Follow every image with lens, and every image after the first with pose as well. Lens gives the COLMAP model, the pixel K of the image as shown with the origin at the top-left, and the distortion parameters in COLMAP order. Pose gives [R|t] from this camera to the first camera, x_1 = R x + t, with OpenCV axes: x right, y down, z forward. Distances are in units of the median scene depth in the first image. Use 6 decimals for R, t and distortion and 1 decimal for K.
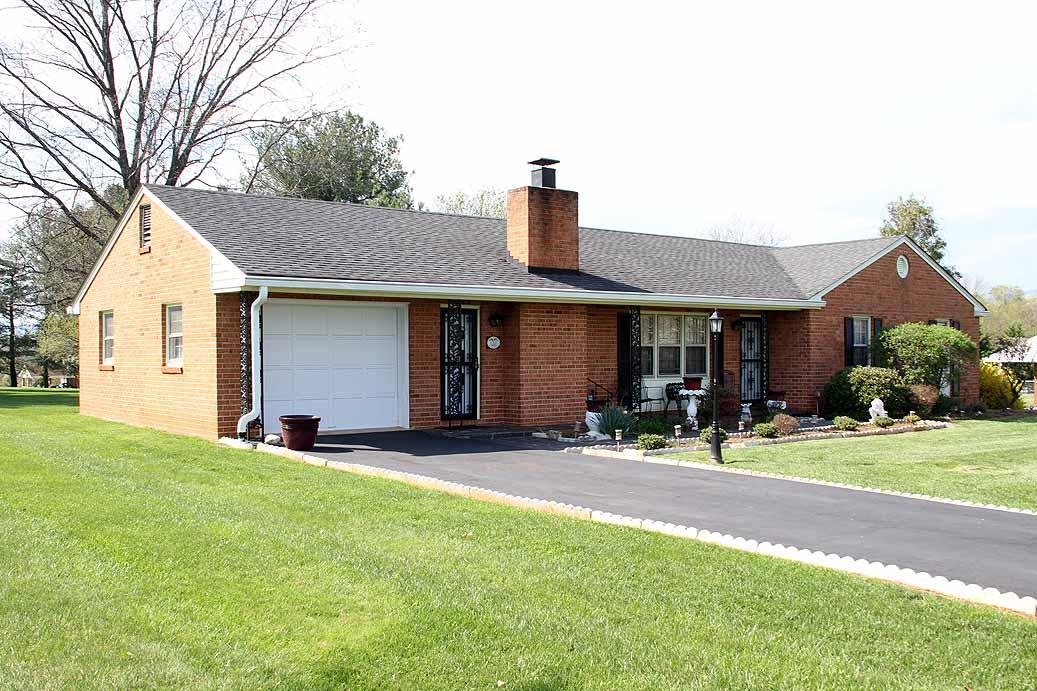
lens RADIAL K [[1071.7, 0, 518.5], [0, 1071.7, 345.5], [0, 0, 1]] dist [-0.131182, 0.218759]
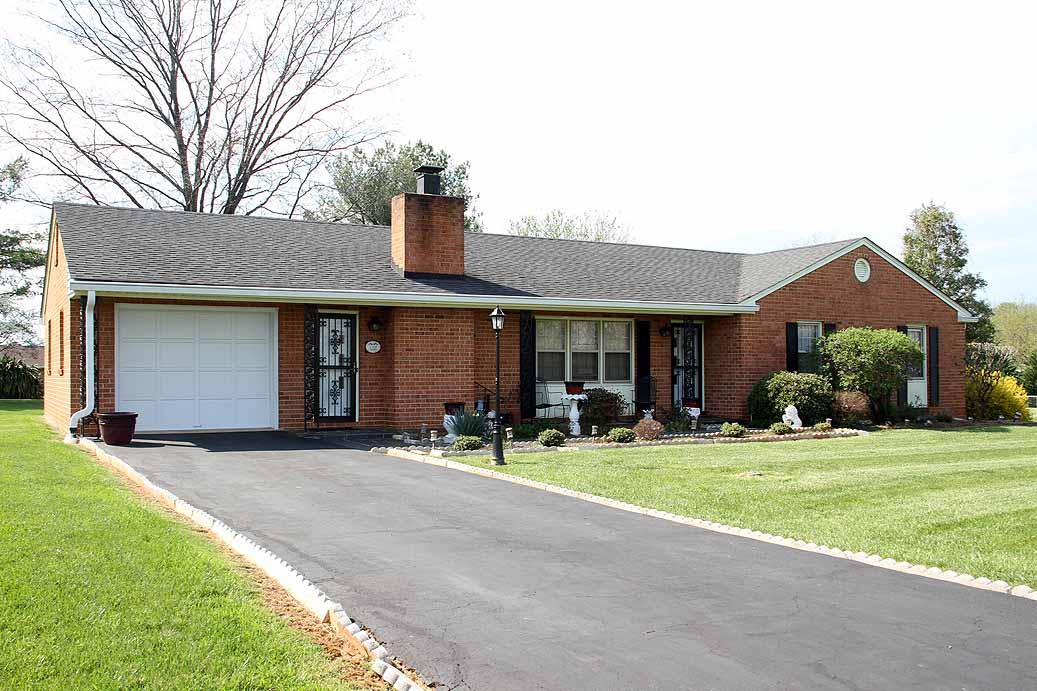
lens RADIAL K [[1008.0, 0, 518.5], [0, 1008.0, 345.5], [0, 0, 1]] dist [-0.100307, 0.001678]
pose [[0.985867, -0.005475, -0.167439, 0.247548], [0.001905, 0.999768, -0.021472, 0.015206], [0.167517, 0.020850, 0.985649, 0.069768]]
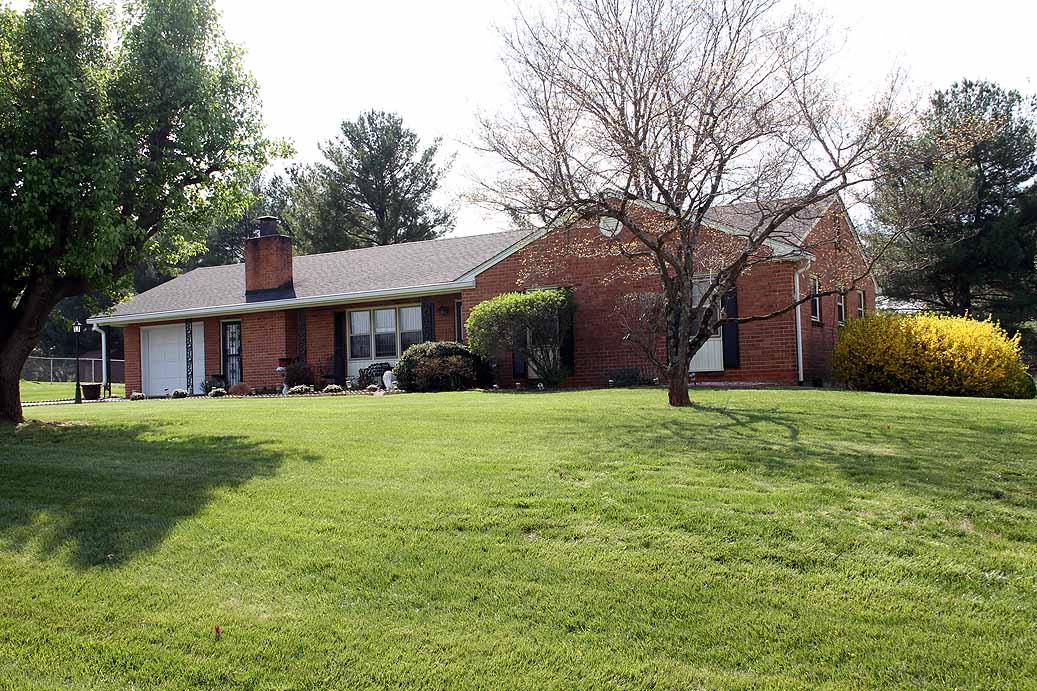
lens RADIAL K [[1071.7, 0, 518.5], [0, 1071.7, 345.5], [0, 0, 1]] dist [-0.131182, 0.218759]
pose [[0.365150, -0.052837, -0.929448, 1.412309], [0.036193, 0.998439, -0.042540, 0.076123], [0.930245, -0.018106, 0.366492, 0.717440]]
